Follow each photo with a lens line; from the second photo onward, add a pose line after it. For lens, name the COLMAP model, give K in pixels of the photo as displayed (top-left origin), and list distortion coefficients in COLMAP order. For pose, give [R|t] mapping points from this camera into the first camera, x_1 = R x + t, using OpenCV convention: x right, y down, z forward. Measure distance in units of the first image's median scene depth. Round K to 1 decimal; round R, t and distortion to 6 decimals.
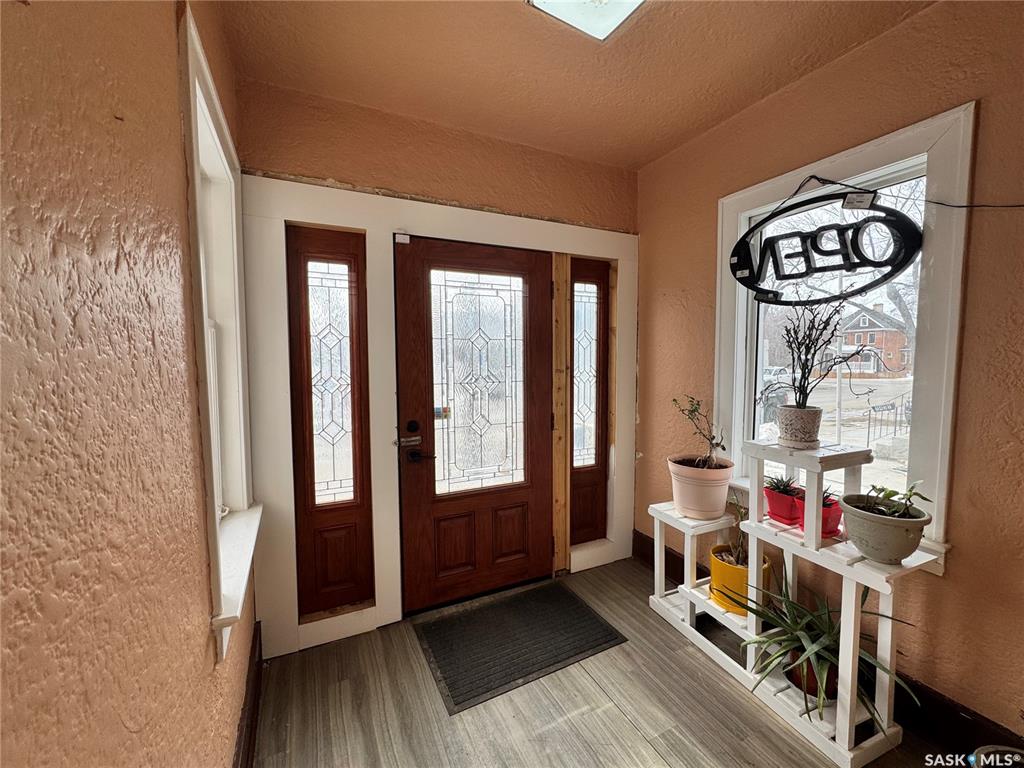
lens RADIAL K [[408.2, 0, 511.8], [0, 408.2, 382.1], [0, 0, 1]] dist [-0.000284, -0.000279]
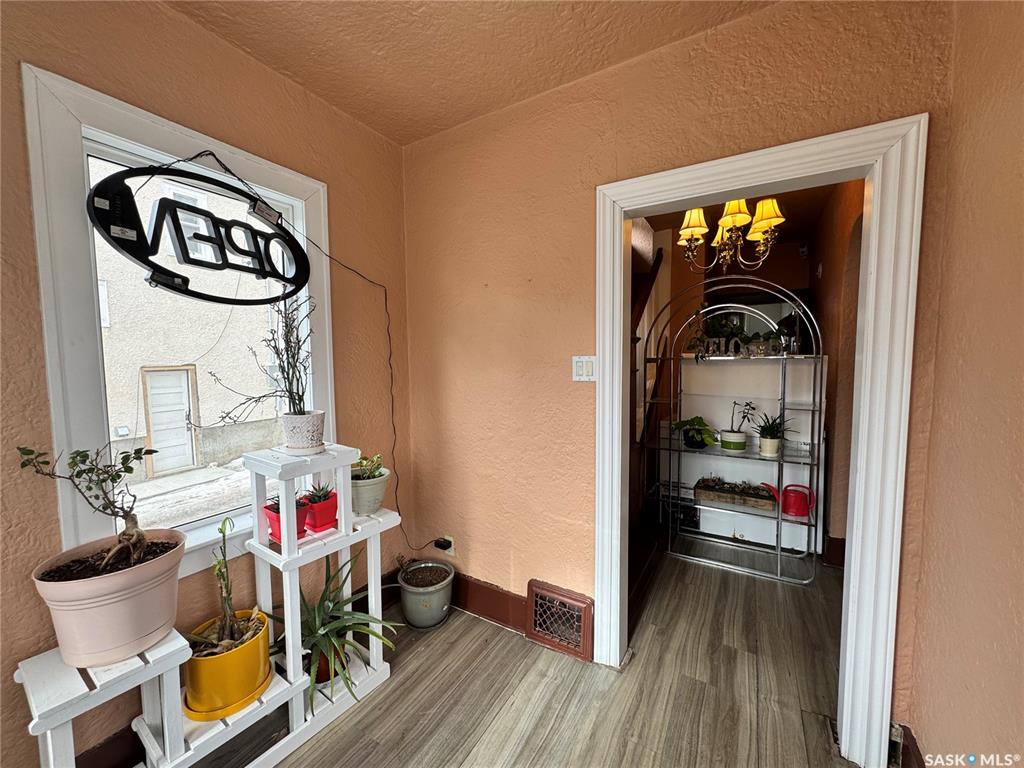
lens RADIAL K [[408.2, 0, 509.5], [0, 408.2, 384.1], [0, 0, 1]] dist [-0.000284, -0.000279]
pose [[-0.535920, -0.037999, 0.843413, -0.344651], [0.072730, 0.993195, 0.090961, -0.052517], [-0.841130, 0.110089, -0.529509, 0.977837]]
